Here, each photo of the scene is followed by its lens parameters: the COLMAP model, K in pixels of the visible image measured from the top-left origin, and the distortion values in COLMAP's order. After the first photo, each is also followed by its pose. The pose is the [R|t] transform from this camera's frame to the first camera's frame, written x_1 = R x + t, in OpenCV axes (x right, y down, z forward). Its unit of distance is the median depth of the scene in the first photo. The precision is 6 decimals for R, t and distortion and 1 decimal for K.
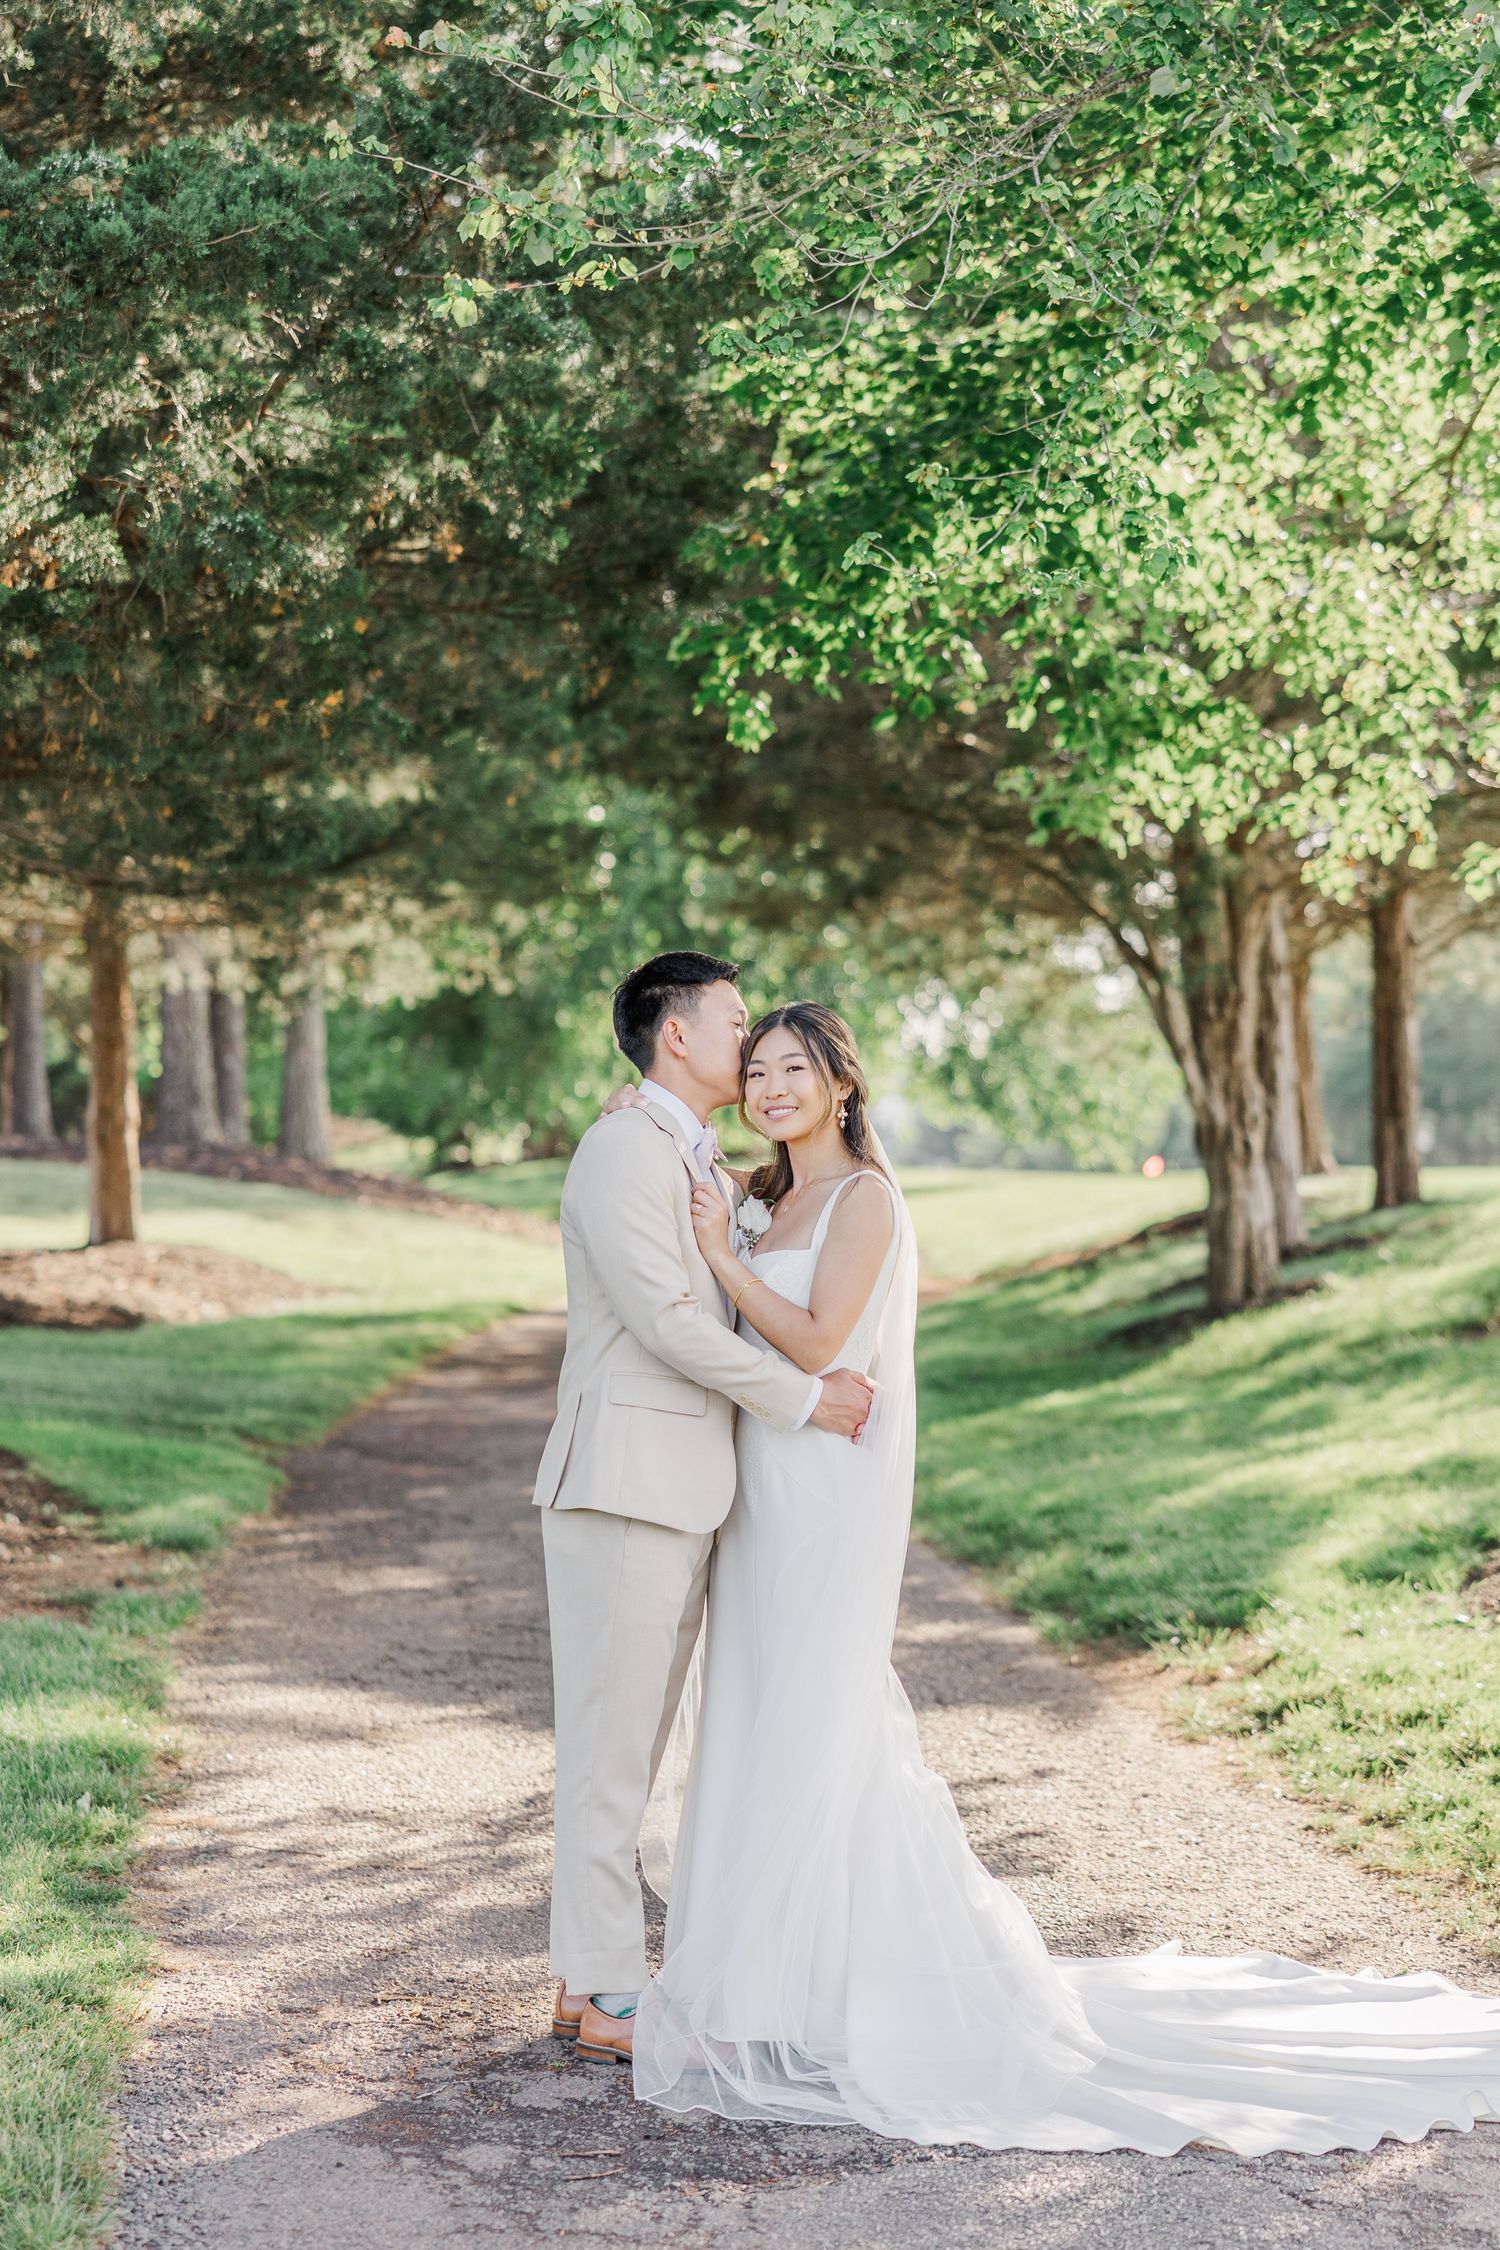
lens RADIAL K [[5390.4, 0, 750.0], [0, 5390.4, 1125.0], [0, 0, 1]] dist [0.023172, -0.298786]
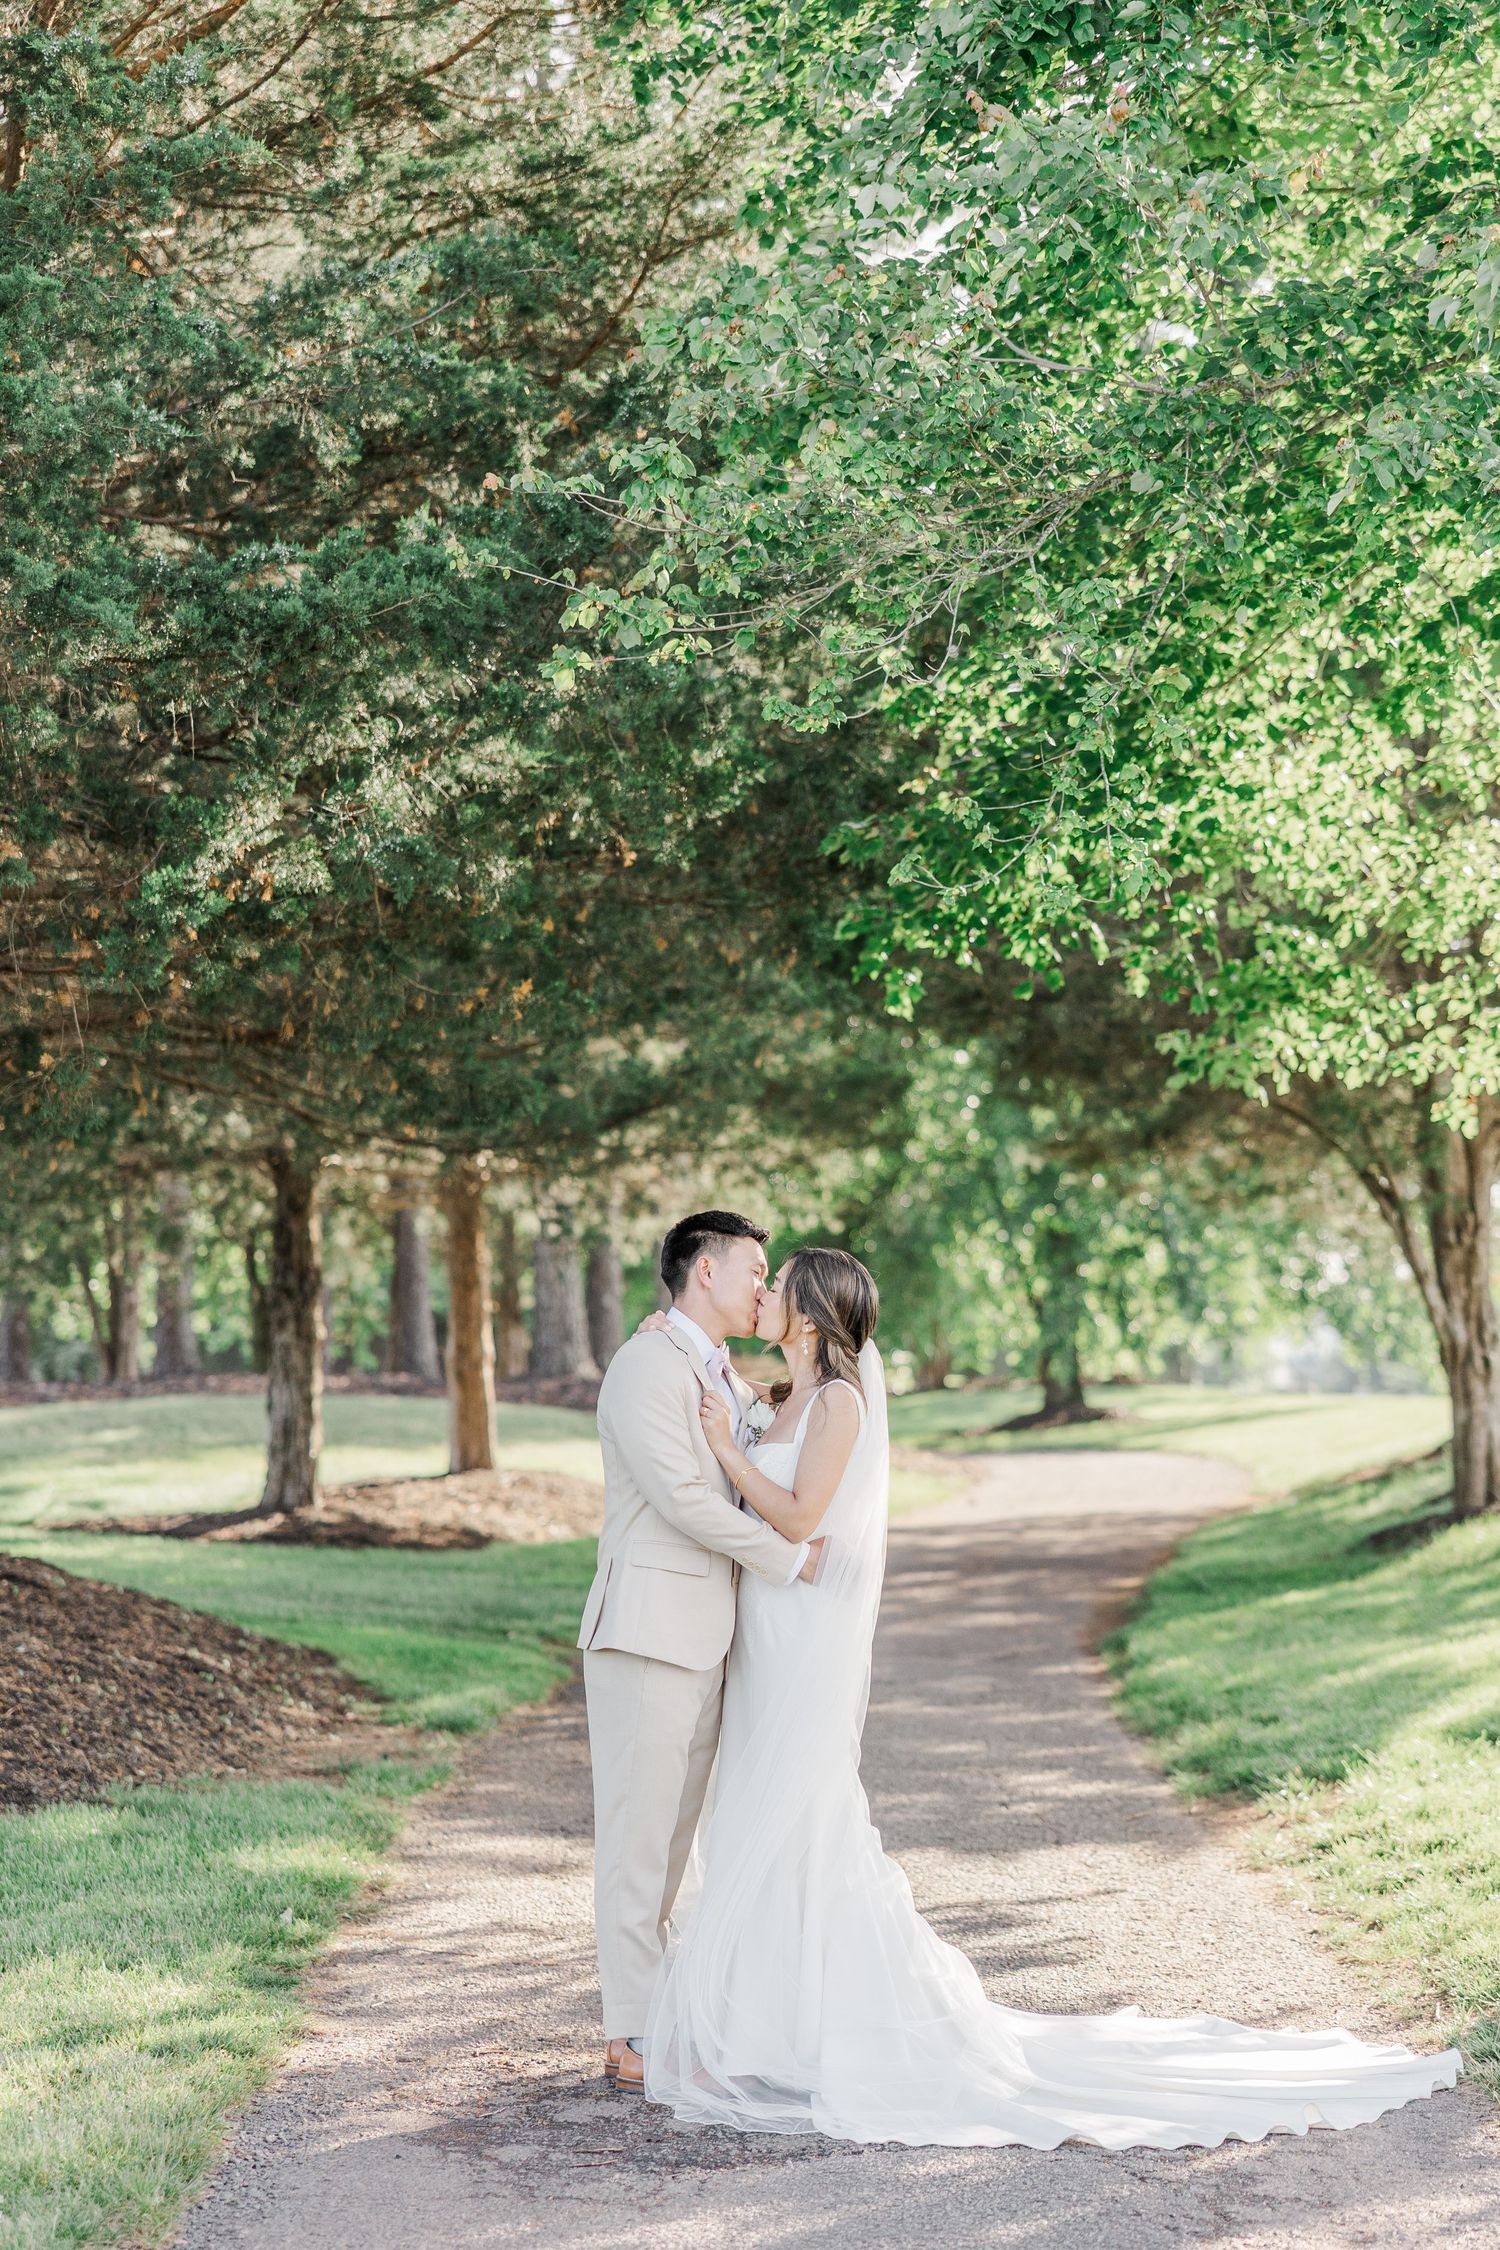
lens RADIAL K [[5324.0, 0, 747.8], [0, 5324.0, 1067.7], [0, 0, 1]] dist [-0.003559, 0.115575]
pose [[0.996485, -0.020820, -0.081139, 0.051844], [0.016372, 0.998346, -0.055103, 0.002099], [0.082152, 0.053580, 0.995178, -0.122021]]
